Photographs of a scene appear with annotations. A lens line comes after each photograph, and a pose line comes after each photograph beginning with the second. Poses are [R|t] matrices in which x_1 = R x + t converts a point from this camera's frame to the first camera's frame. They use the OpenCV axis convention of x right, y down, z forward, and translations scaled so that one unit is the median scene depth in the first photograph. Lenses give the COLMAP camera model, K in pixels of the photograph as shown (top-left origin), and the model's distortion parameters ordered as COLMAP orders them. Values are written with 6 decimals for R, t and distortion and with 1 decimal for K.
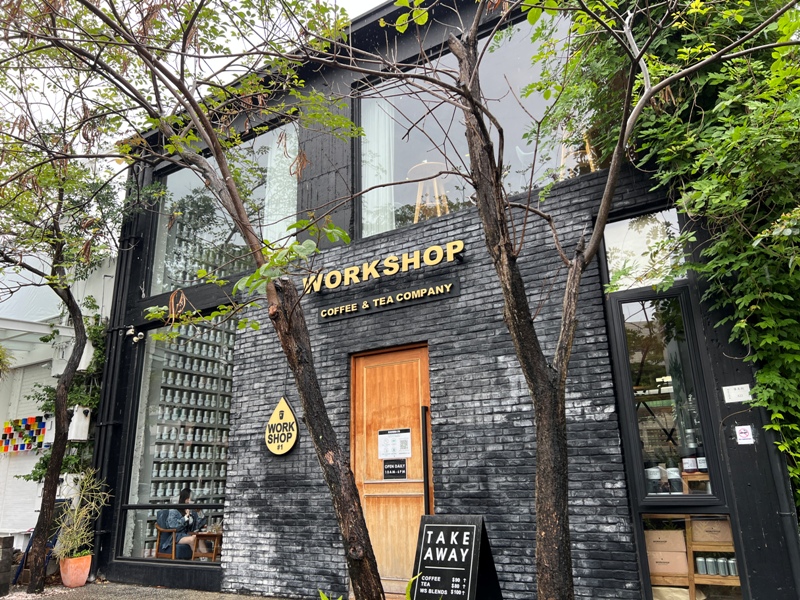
lens RADIAL K [[605.7, 0, 400.5], [0, 605.7, 301.4], [0, 0, 1]] dist [0.012545, 0.000745]
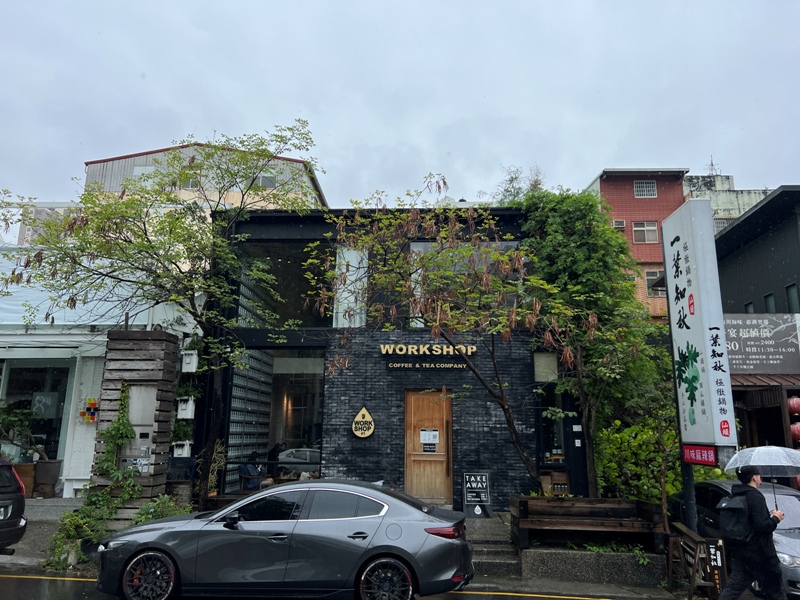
lens RADIAL K [[605.7, 0, 398.9], [0, 605.7, 298.5], [0, 0, 1]] dist [0.012545, 0.000745]
pose [[0.858097, 0.146915, 0.492022, -1.173698], [-0.178826, 0.983713, 0.018146, -0.247105], [-0.481343, -0.103557, 0.870393, -0.711975]]
